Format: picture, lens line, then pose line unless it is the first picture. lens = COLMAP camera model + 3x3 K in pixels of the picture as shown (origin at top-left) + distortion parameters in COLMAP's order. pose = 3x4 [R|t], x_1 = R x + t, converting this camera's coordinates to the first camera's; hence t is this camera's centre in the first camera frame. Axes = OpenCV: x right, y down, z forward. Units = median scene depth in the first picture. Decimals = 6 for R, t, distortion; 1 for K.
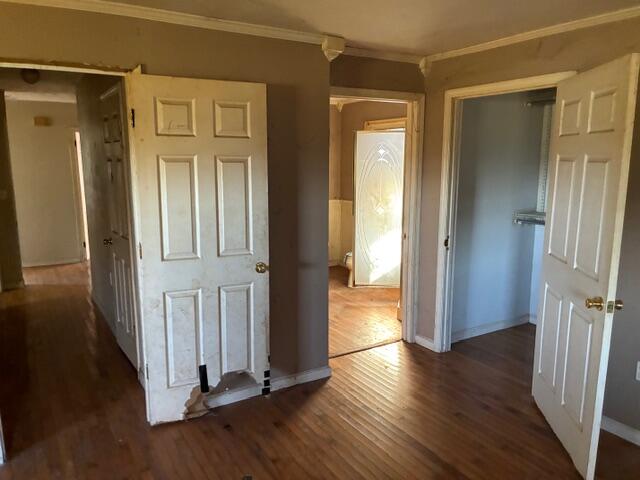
lens RADIAL K [[485.2, 0, 320.0], [0, 485.2, 240.0], [0, 0, 1]] dist [-0.003249, -0.000666]
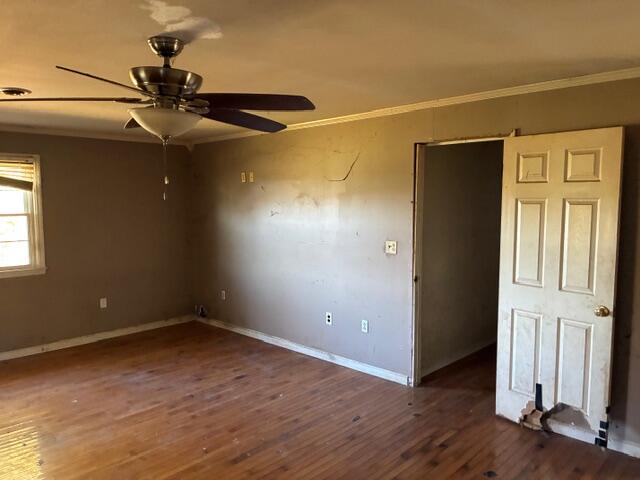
lens RADIAL K [[485.2, 0, 320.0], [0, 485.2, 240.0], [0, 0, 1]] dist [-0.003249, -0.000666]
pose [[0.240876, 0.077532, -0.967454, 0.710064], [-0.163991, 0.985723, 0.038166, -0.029400], [0.956601, 0.149460, 0.250152, 0.193837]]
